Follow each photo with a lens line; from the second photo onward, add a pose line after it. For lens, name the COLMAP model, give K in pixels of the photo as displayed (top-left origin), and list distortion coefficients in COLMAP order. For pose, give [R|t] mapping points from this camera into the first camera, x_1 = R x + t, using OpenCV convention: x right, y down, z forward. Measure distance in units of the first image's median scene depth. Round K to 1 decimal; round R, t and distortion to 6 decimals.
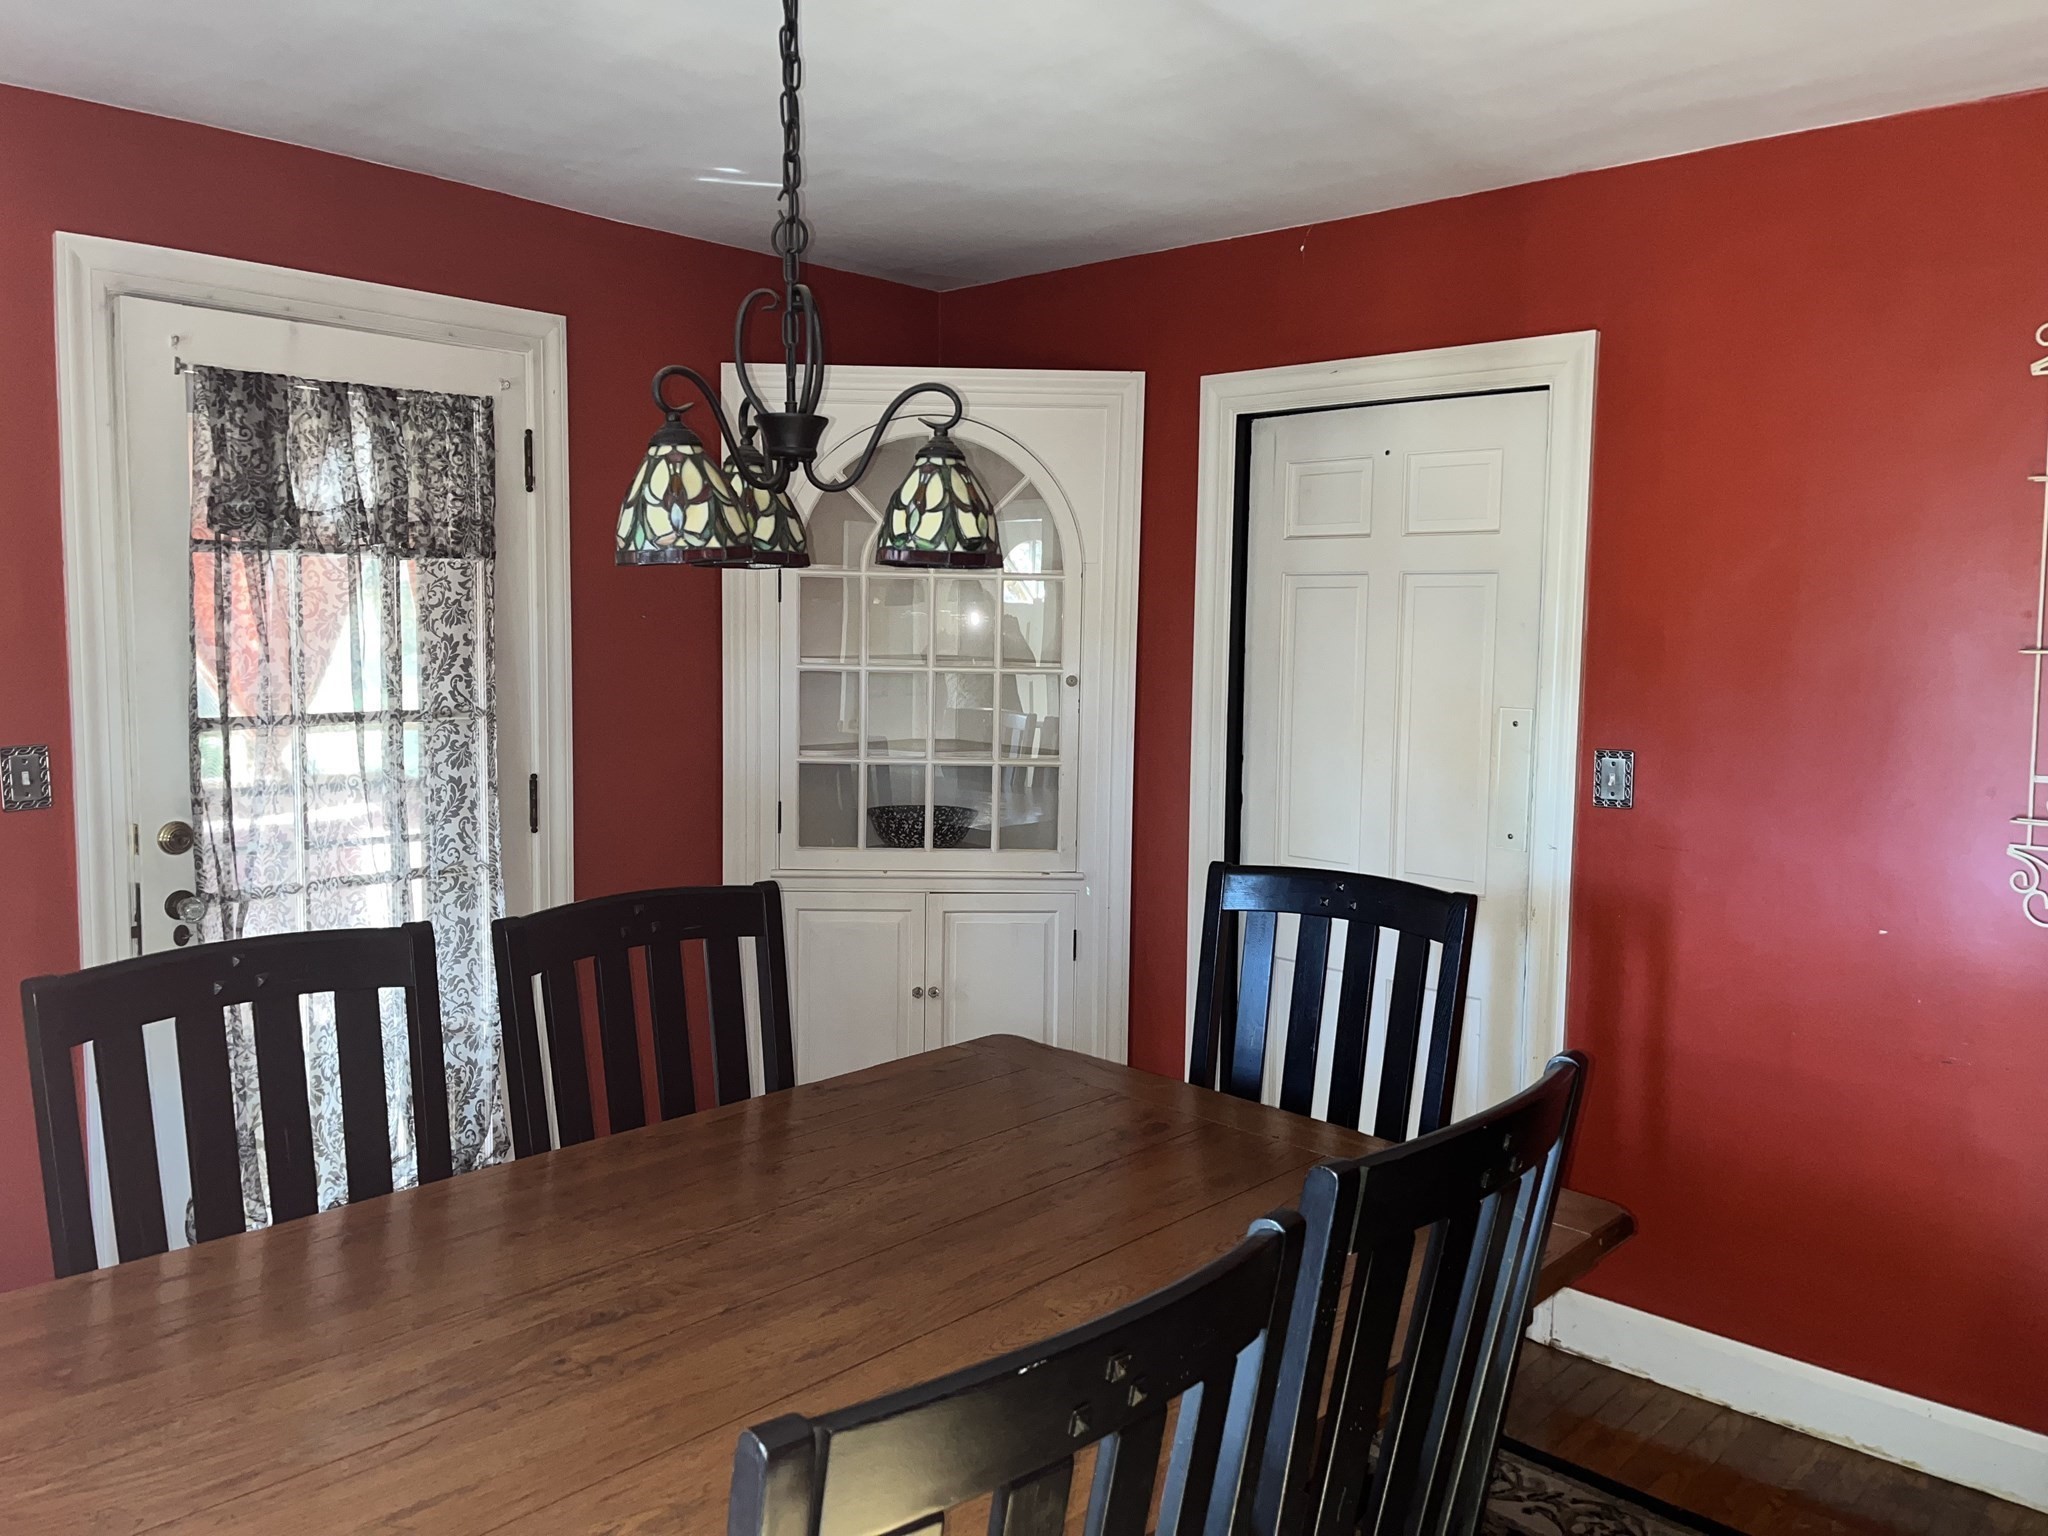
lens RADIAL K [[1547.9, 0, 1016.5], [0, 1547.9, 775.9], [0, 0, 1]] dist [0.056932, -0.074146]
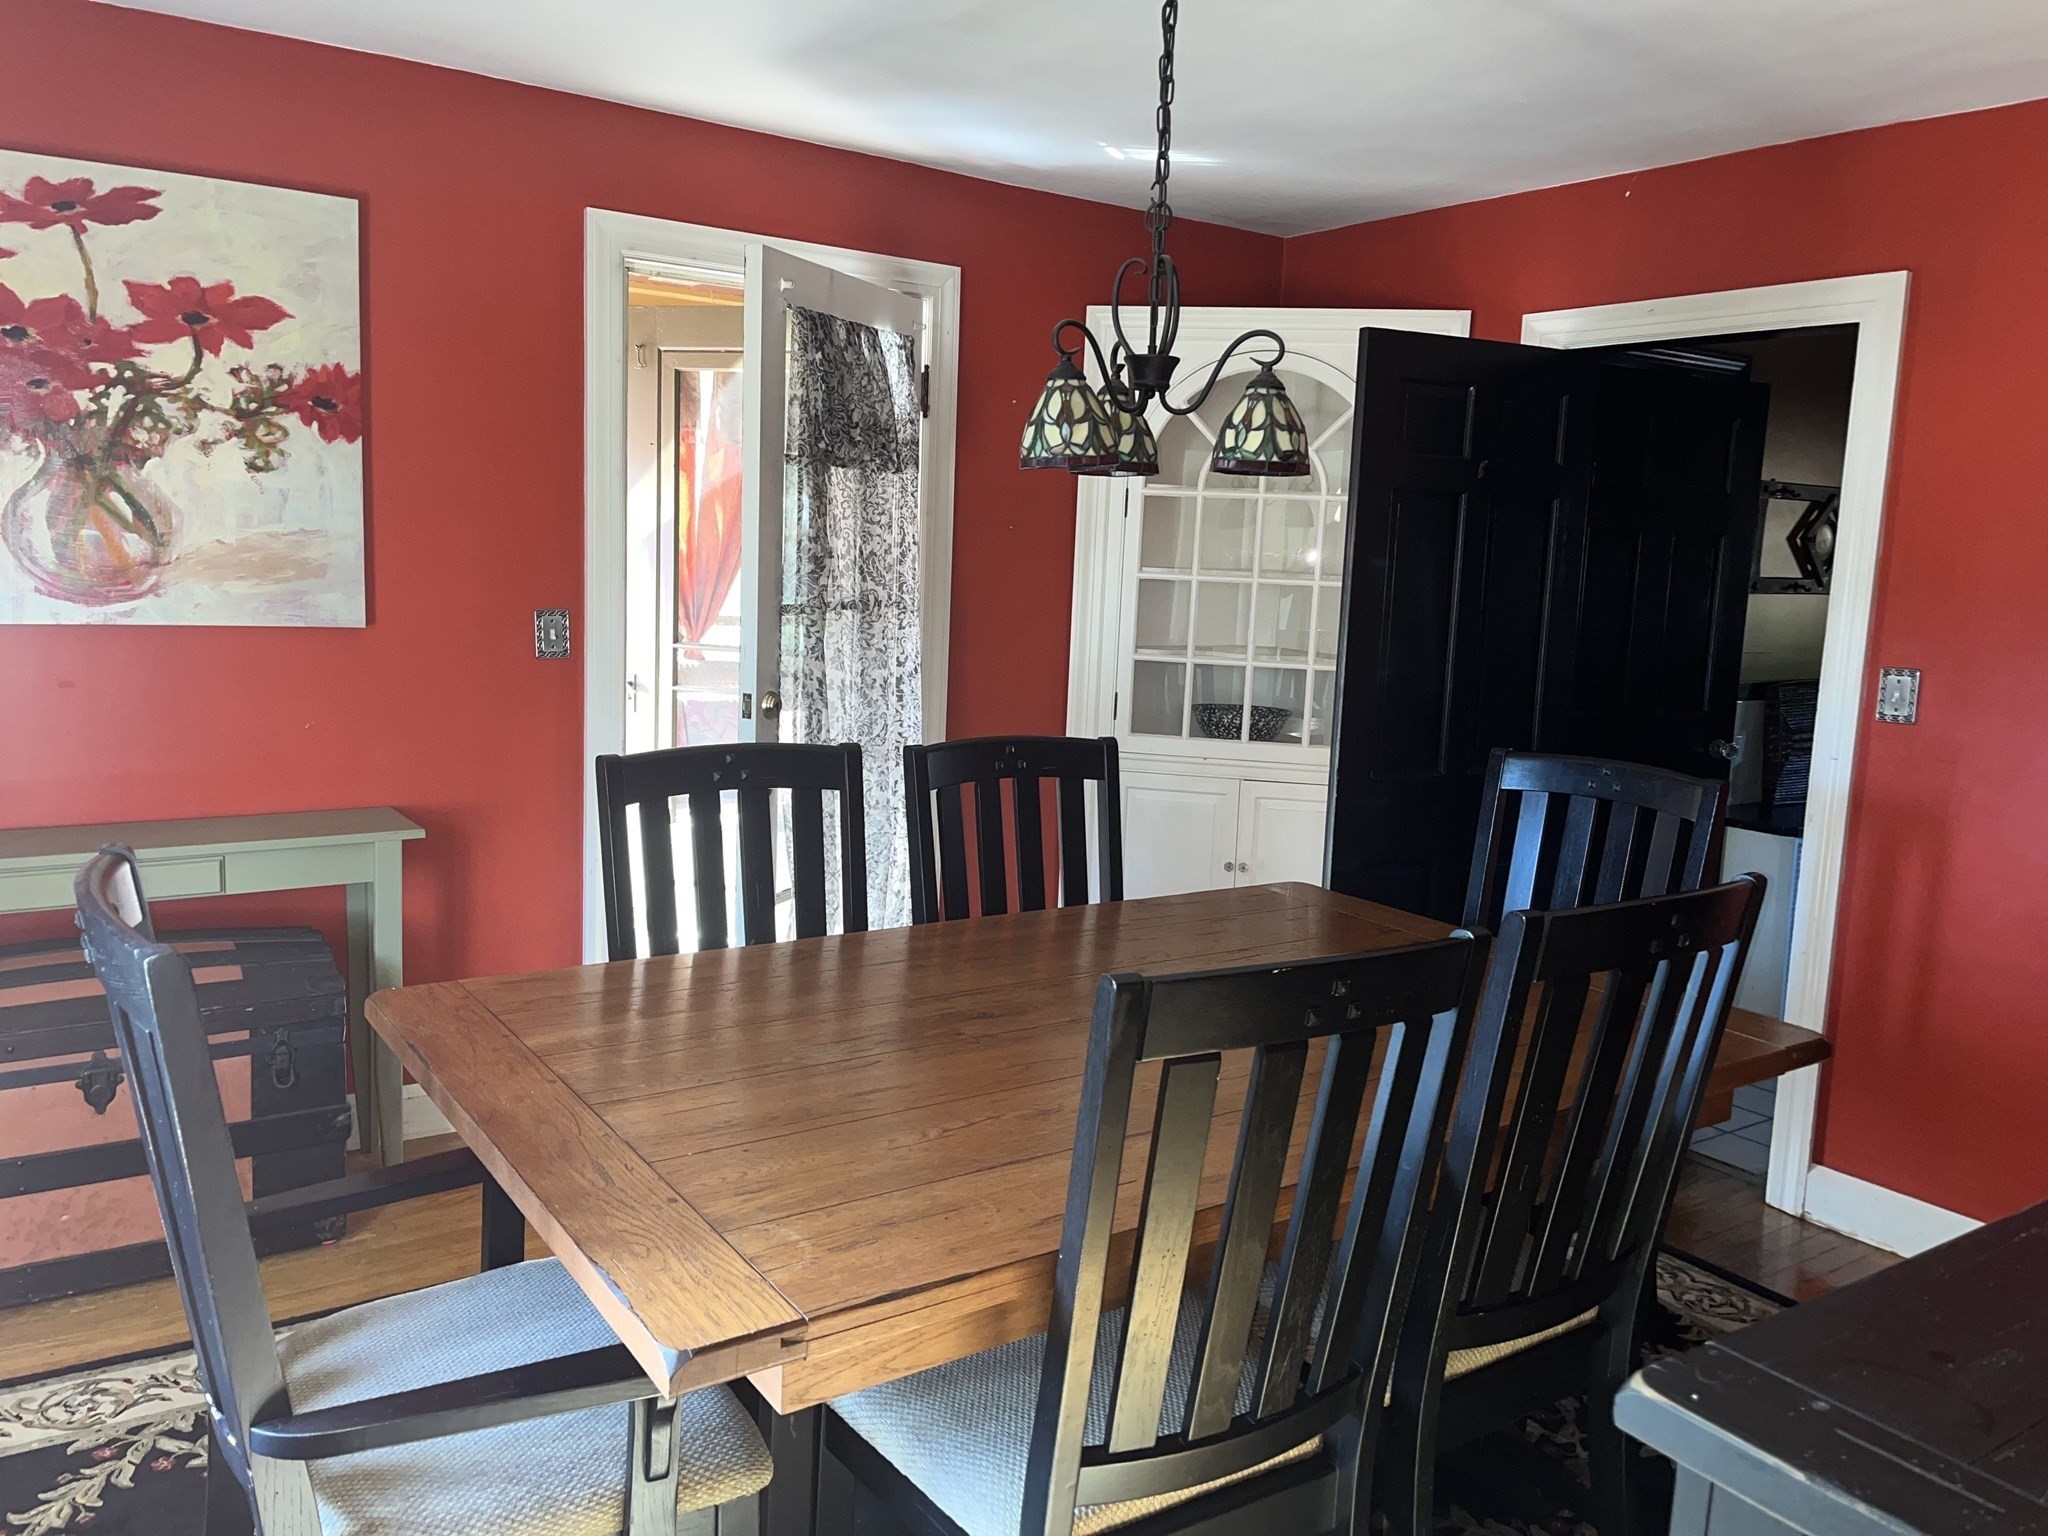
lens RADIAL K [[1547.9, 0, 1023.2], [0, 1547.9, 767.8], [0, 0, 1]] dist [0.056932, -0.074146]
pose [[0.978038, 0.054011, -0.201308, 0.024111], [-0.046704, 0.998072, 0.040873, 0.050741], [0.203127, -0.030573, 0.978675, -0.241741]]
